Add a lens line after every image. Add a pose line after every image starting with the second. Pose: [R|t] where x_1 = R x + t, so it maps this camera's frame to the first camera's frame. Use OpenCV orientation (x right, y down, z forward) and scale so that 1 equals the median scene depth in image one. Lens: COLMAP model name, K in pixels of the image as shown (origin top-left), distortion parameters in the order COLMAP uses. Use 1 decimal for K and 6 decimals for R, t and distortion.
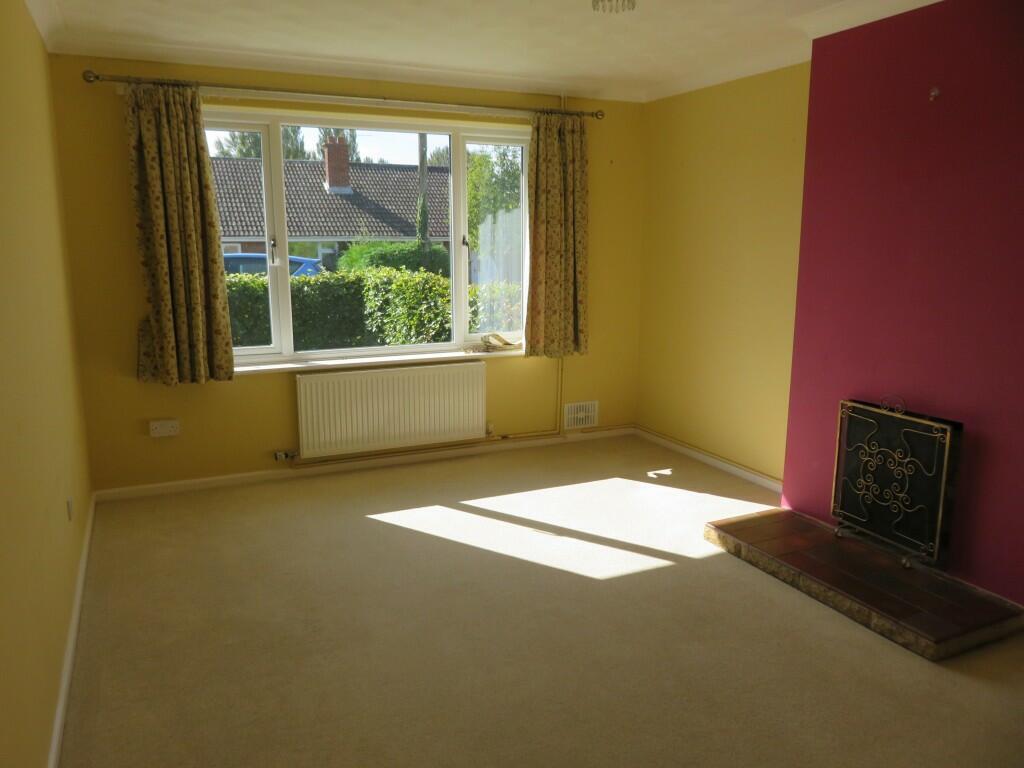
lens RADIAL K [[771.4, 0, 513.6], [0, 771.4, 387.6], [0, 0, 1]] dist [-0.011554, -0.003483]
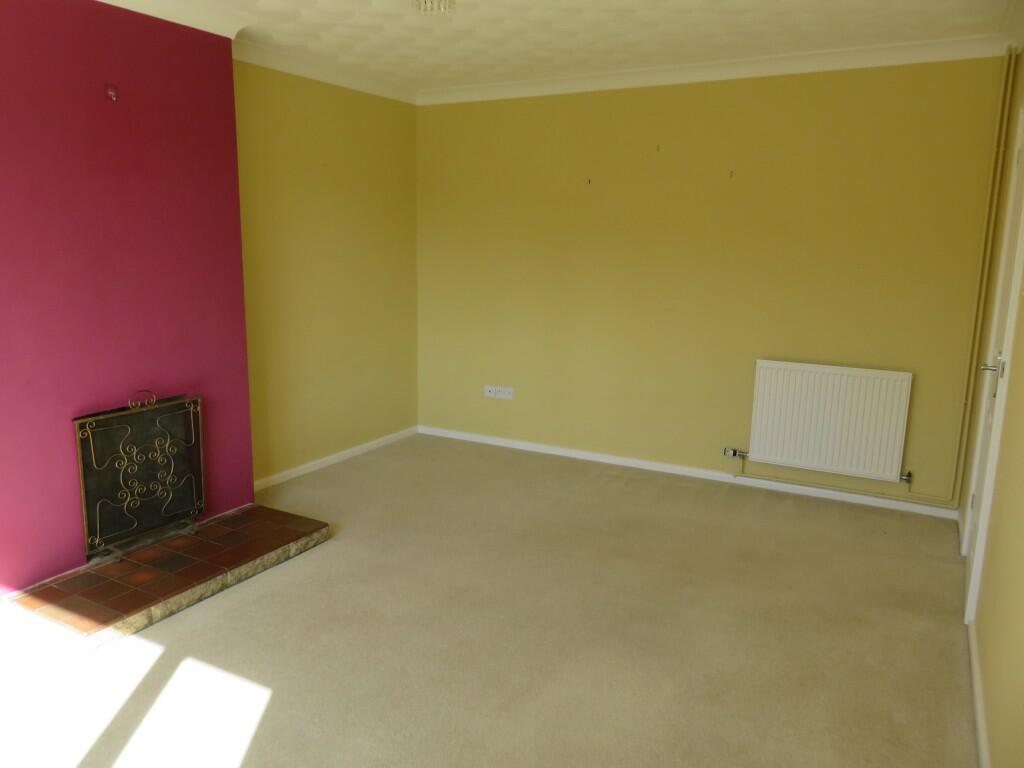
lens RADIAL K [[771.4, 0, 513.6], [0, 771.4, 387.6], [0, 0, 1]] dist [-0.011554, -0.003483]
pose [[-0.590002, -0.172846, 0.788683, -0.606876], [0.132954, 0.942683, 0.306057, -0.245418], [-0.796380, 0.285433, -0.533205, 1.199278]]
